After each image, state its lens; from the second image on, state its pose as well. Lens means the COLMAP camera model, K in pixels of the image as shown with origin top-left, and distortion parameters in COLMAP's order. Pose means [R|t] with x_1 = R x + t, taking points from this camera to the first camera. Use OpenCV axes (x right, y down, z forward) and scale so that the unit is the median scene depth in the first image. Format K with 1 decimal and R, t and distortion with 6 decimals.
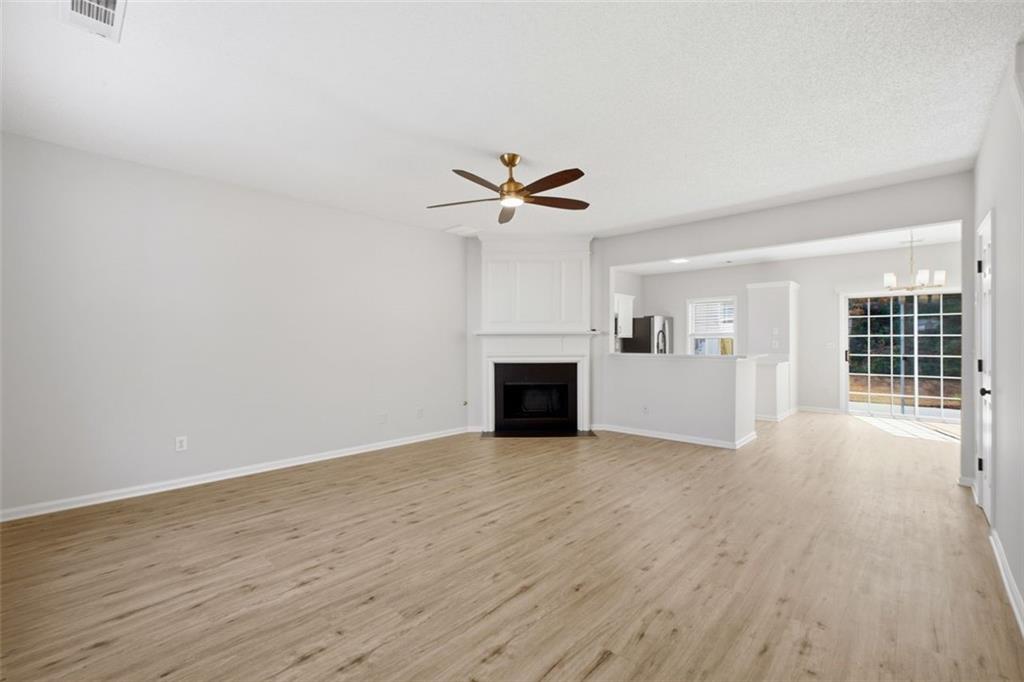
lens RADIAL K [[438.6, 0, 519.5], [0, 438.6, 342.0], [0, 0, 1]] dist [-0.011385, 0.000572]
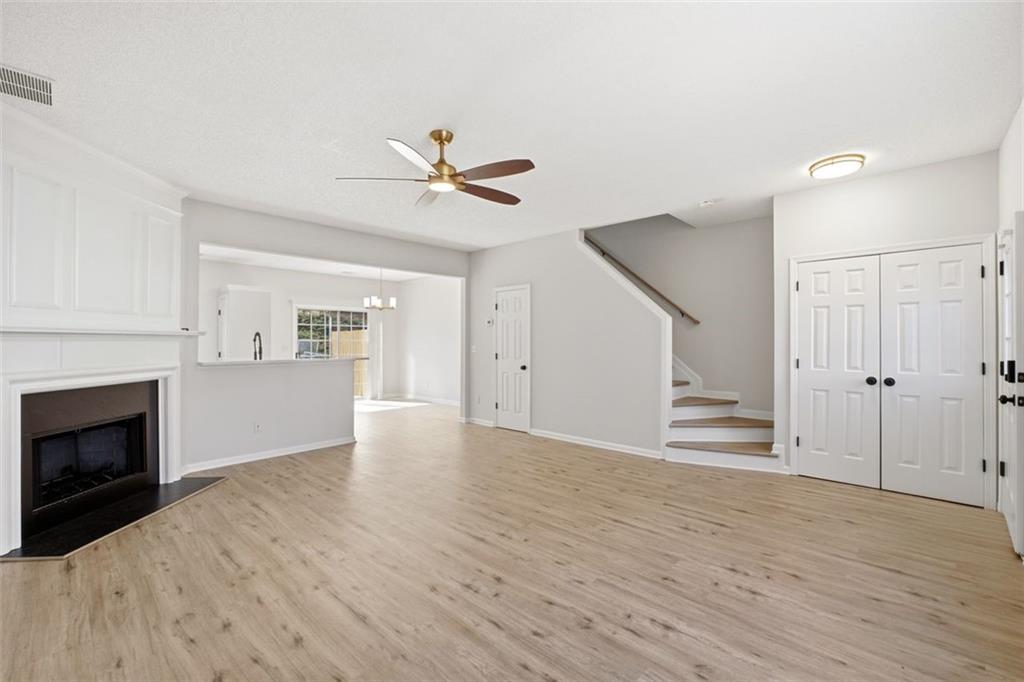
lens RADIAL K [[432.2, 0, 520.3], [0, 432.2, 343.5], [0, 0, 1]] dist [-0.009090, 0.000872]
pose [[-0.008796, 0.000496, 0.999961, -0.917889], [0.004816, 0.999988, -0.000453, -0.004053], [-0.999950, 0.004812, -0.008798, 0.886056]]
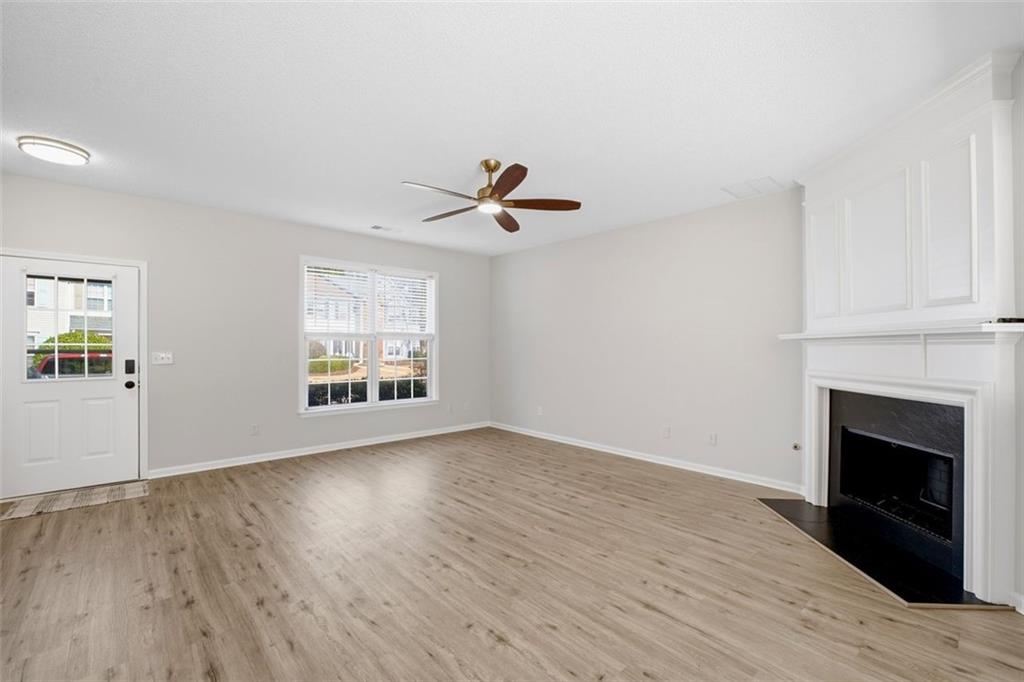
lens RADIAL K [[433.9, 0, 509.1], [0, 433.9, 348.1], [0, 0, 1]] dist [-0.012579, 0.000379]
pose [[-0.092096, 0.000579, -0.995750, 0.988481], [-0.002277, 0.999997, 0.000792, -0.006473], [0.995748, 0.002340, -0.092094, 1.179023]]
